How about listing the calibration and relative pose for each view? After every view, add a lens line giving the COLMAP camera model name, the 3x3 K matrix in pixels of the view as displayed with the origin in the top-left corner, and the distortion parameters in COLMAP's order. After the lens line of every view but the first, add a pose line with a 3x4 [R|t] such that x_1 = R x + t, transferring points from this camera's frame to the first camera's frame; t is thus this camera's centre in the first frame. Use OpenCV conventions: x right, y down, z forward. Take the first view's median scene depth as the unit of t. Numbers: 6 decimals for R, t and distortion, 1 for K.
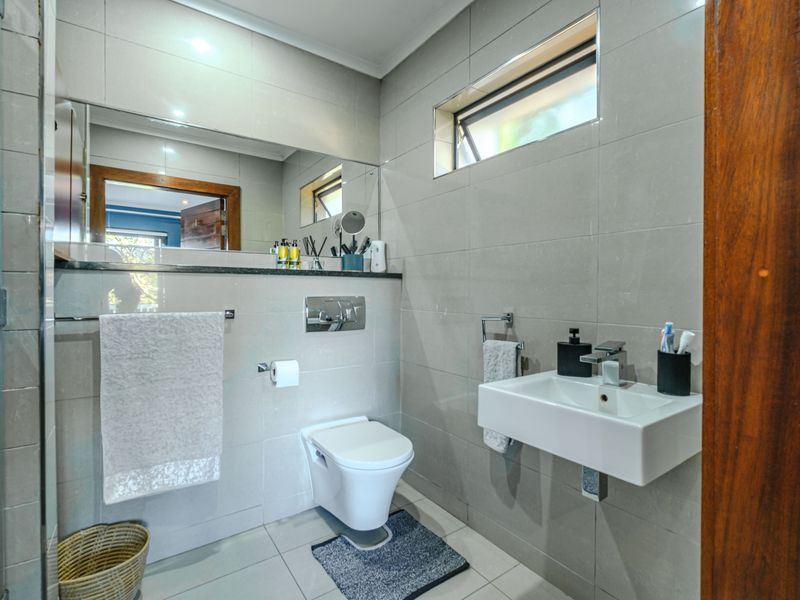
lens RADIAL K [[390.5, 0, 394.9], [0, 390.5, 288.9], [0, 0, 1]] dist [0.000020, 0.000076]
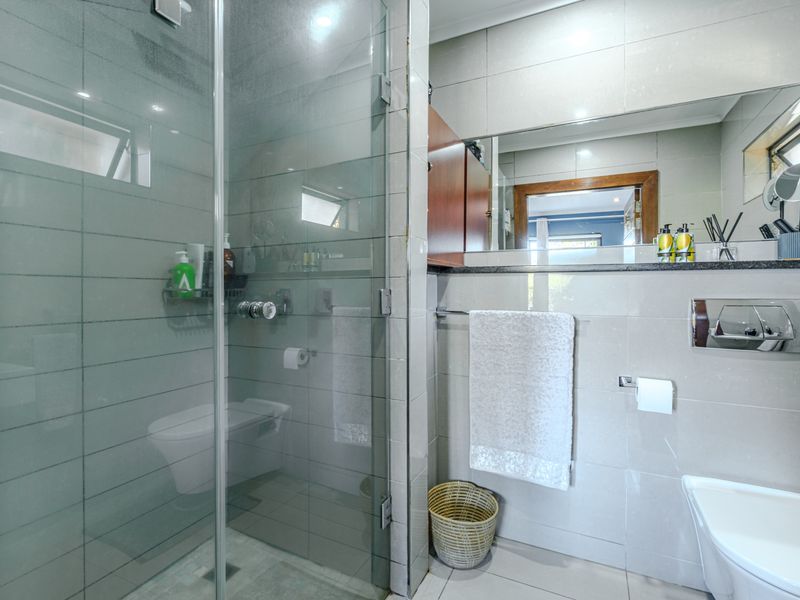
lens RADIAL K [[390.5, 0, 394.9], [0, 390.5, 288.9], [0, 0, 1]] dist [0.000020, 0.000076]
pose [[0.488973, -0.004743, -0.872286, 0.157416], [0.004062, 0.999987, -0.003161, 0.002298], [0.872289, -0.001998, 0.488986, 0.164261]]
